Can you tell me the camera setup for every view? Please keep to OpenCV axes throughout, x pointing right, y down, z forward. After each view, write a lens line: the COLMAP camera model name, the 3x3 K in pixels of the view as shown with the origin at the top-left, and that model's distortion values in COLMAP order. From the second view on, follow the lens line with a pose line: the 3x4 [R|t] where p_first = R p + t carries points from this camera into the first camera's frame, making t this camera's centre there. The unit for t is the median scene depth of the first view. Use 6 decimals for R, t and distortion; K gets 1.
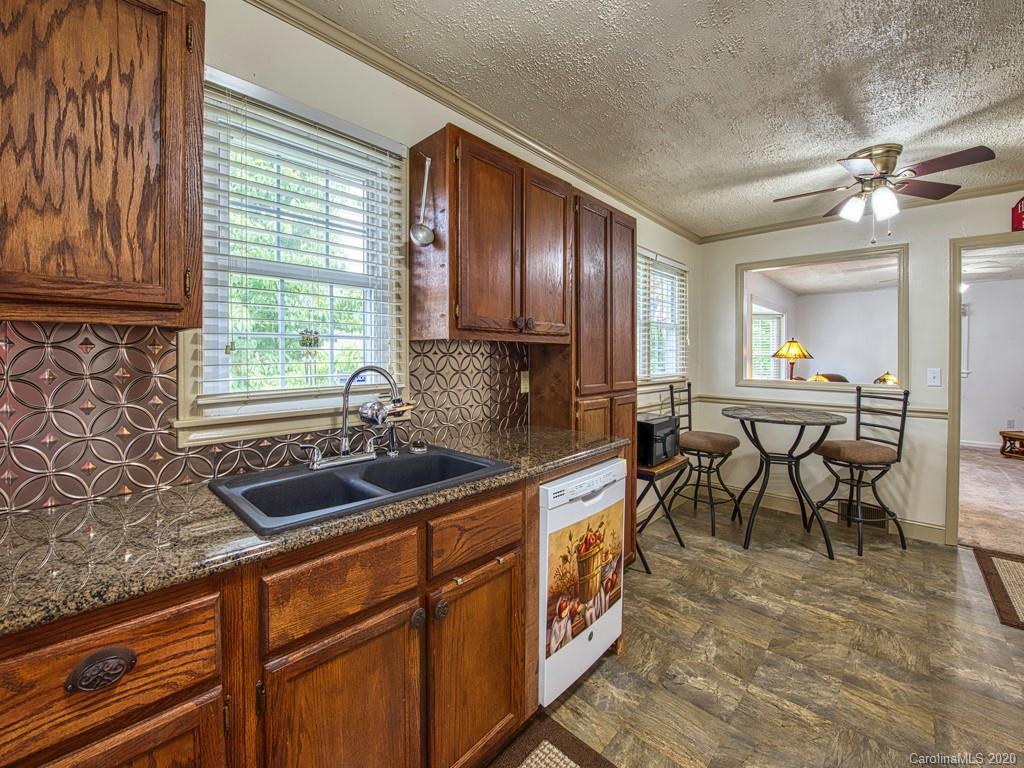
lens RADIAL K [[420.6, 0, 513.8], [0, 420.6, 361.4], [0, 0, 1]] dist [-0.002298, -0.008531]
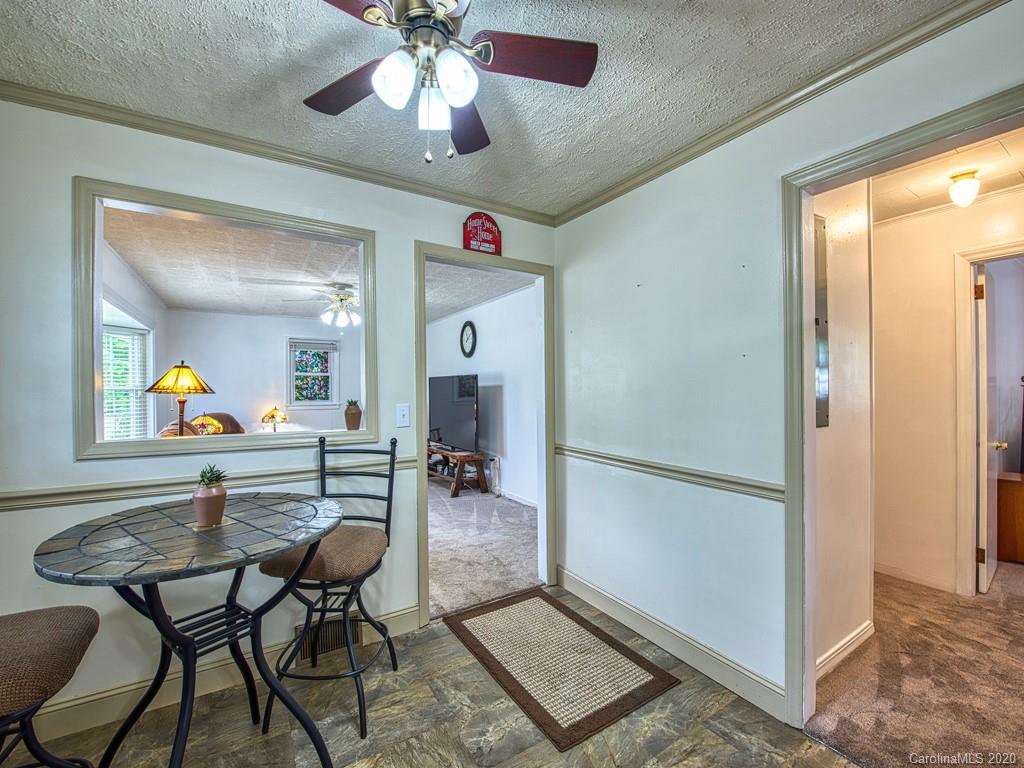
lens RADIAL K [[430.6, 0, 511.2], [0, 430.6, 388.0], [0, 0, 1]] dist [-0.018327, -0.000061]
pose [[0.262145, -0.002694, 0.965025, 0.287098], [0.022217, 0.999748, -0.003245, -0.004761], [-0.964773, 0.022290, 0.262139, 0.571344]]
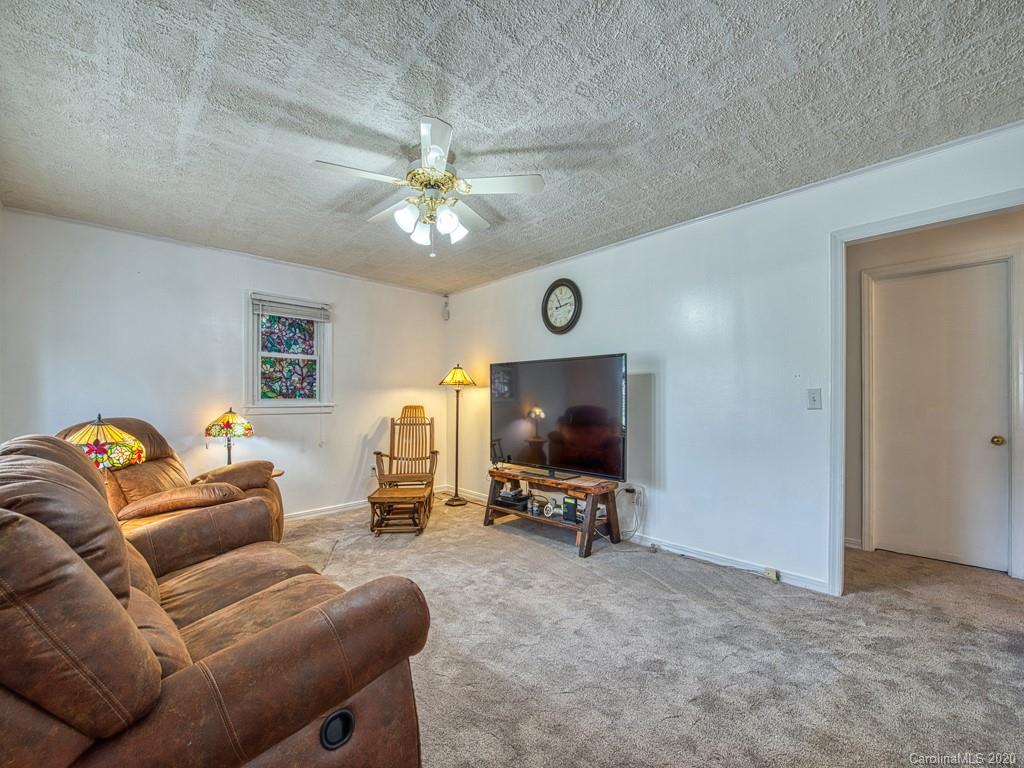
lens RADIAL K [[410.8, 0, 504.3], [0, 410.8, 400.3], [0, 0, 1]] dist [-0.002152, -0.010116]
pose [[0.052754, -0.008969, 0.998567, 0.886972], [0.014467, 0.999862, 0.008217, 0.033163], [-0.998503, 0.014013, 0.052876, 1.387066]]
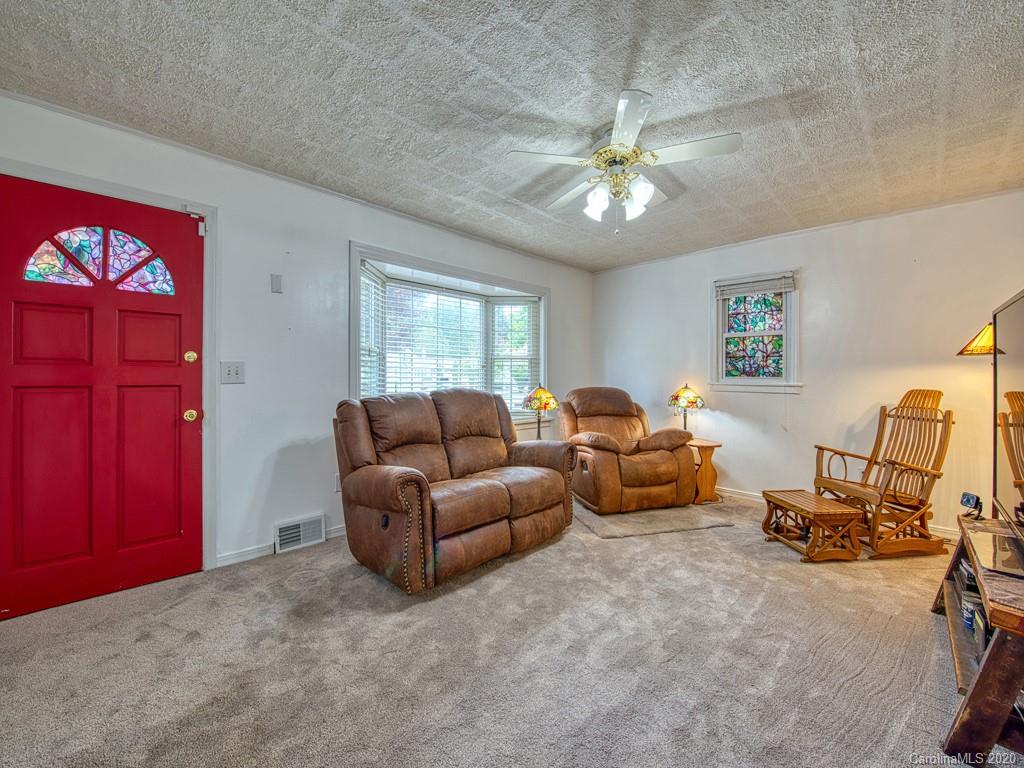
lens RADIAL K [[404.6, 0, 511.6], [0, 404.6, 380.8], [0, 0, 1]] dist [-0.003188, -0.008943]
pose [[0.998881, 0.008010, -0.046612, 1.444978], [-0.008033, 0.999968, -0.000303, 0.047390], [0.046608, 0.000677, 0.998913, 0.838194]]
